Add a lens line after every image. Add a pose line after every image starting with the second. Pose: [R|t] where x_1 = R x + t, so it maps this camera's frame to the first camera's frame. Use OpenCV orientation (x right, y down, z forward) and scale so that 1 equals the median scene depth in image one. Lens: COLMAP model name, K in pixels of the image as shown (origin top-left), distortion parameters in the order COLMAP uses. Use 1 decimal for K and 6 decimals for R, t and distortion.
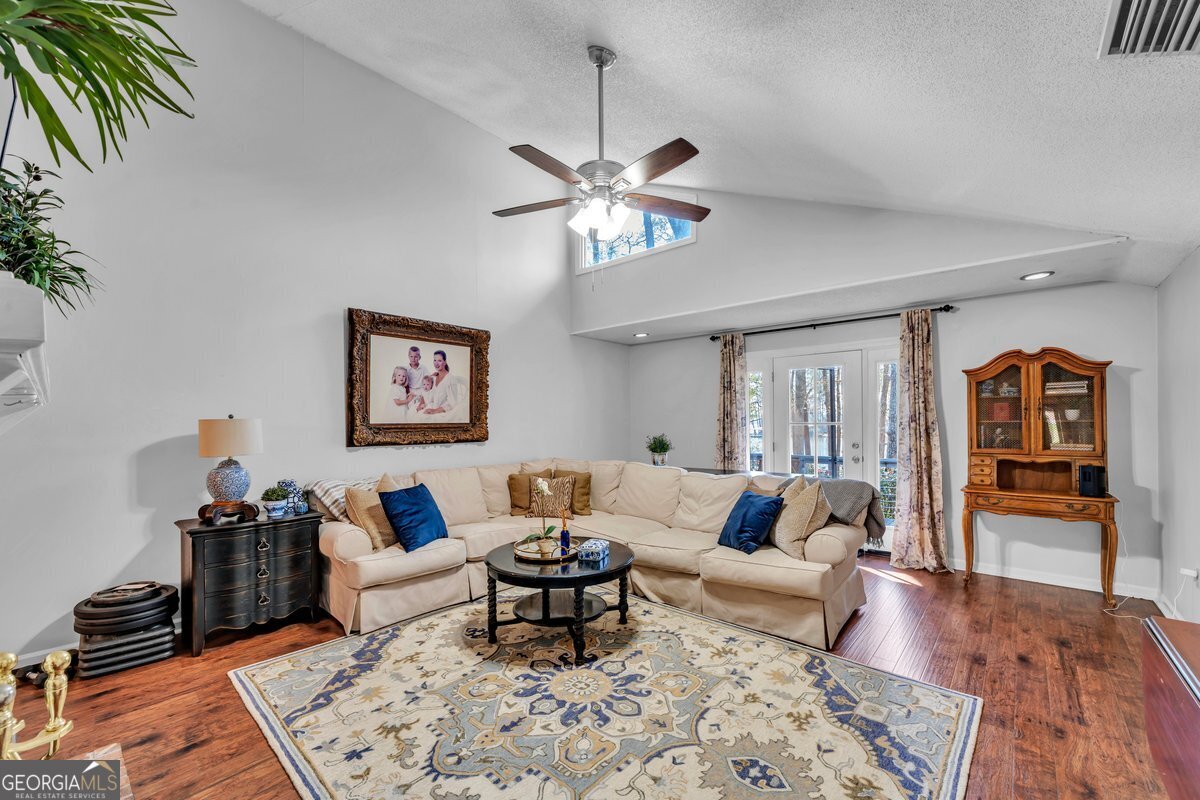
lens RADIAL K [[494.0, 0, 581.7], [0, 494.0, 421.3], [0, 0, 1]] dist [-0.000499, -0.000148]
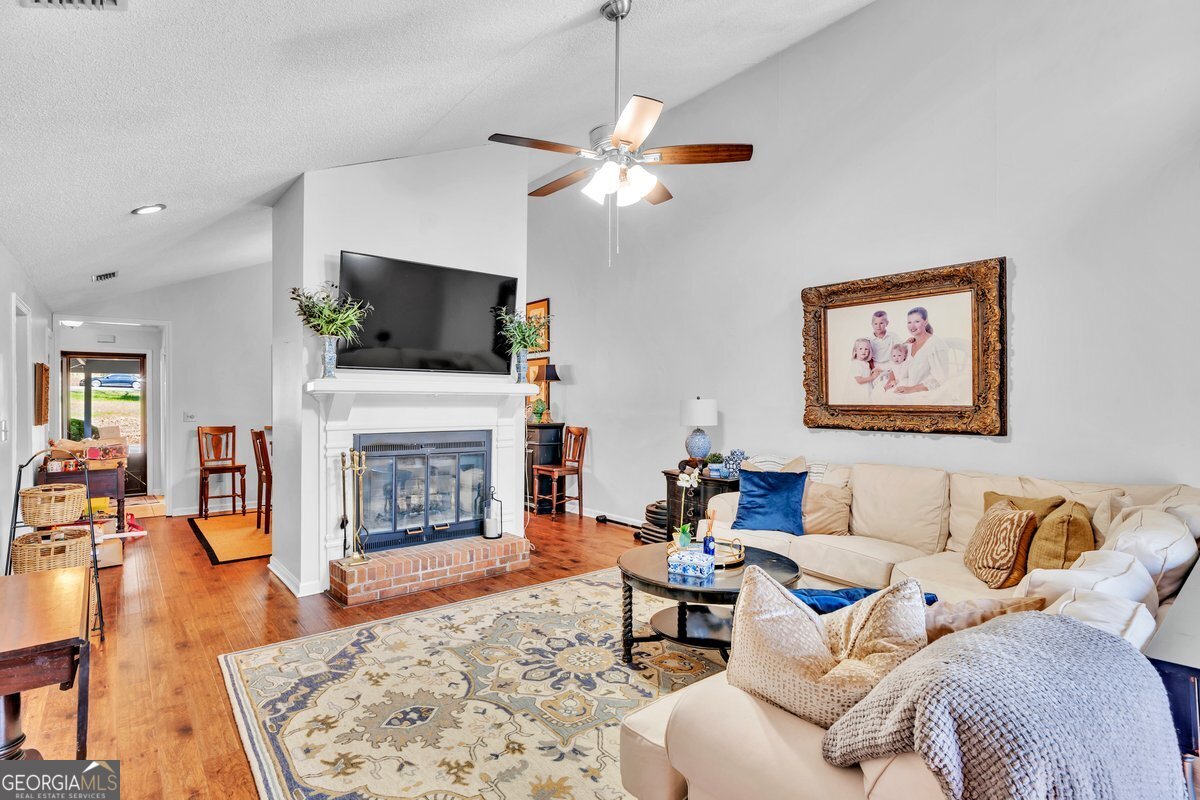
lens RADIAL K [[580.6, 0, 600.0], [0, 580.6, 400.0], [0, 0, 1]] dist [-0.000945, -0.000138]
pose [[-0.143304, 0.002695, -0.989675, 0.810513], [-0.002644, 0.999992, 0.003106, -0.007265], [0.989675, 0.003062, -0.143296, 0.816950]]
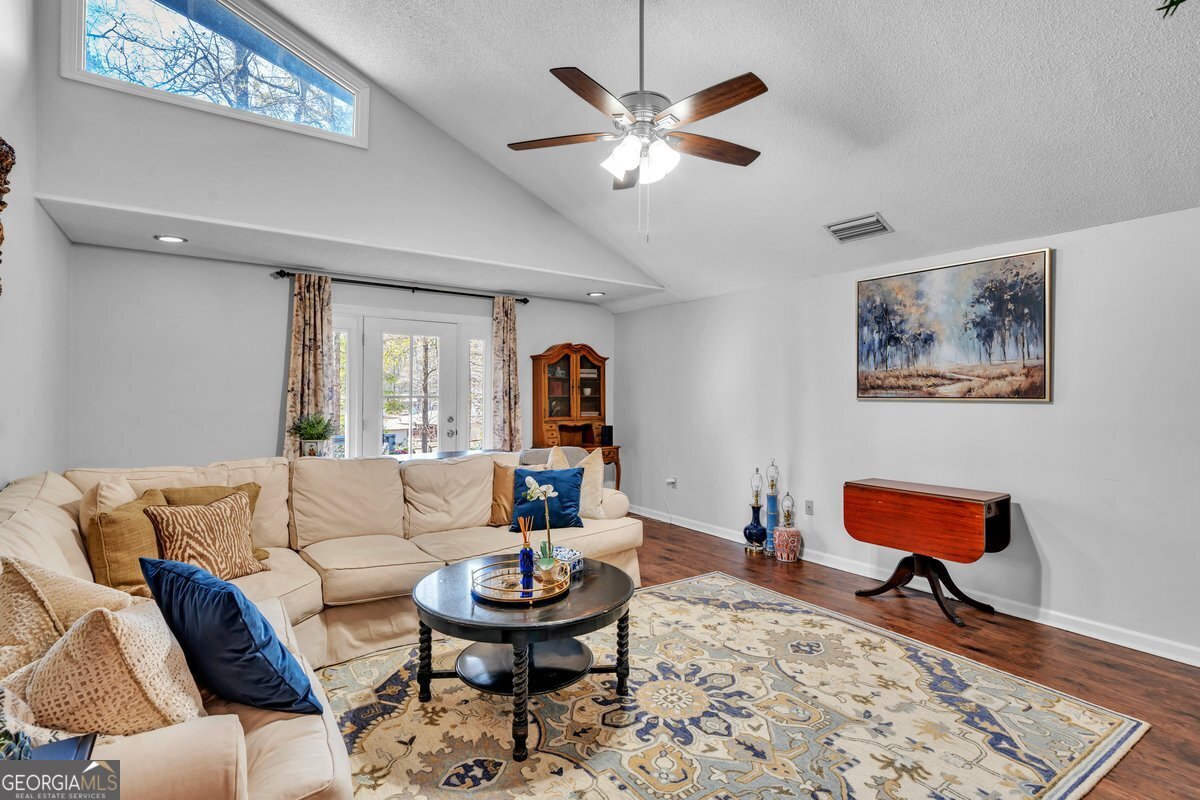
lens RADIAL K [[580.6, 0, 600.0], [0, 580.6, 400.0], [0, 0, 1]] dist [-0.000945, -0.000138]
pose [[0.216188, 0.000081, 0.976352, -0.692103], [-0.007578, 0.999970, 0.001595, 0.008239], [-0.976322, -0.007744, 0.216182, 0.616680]]
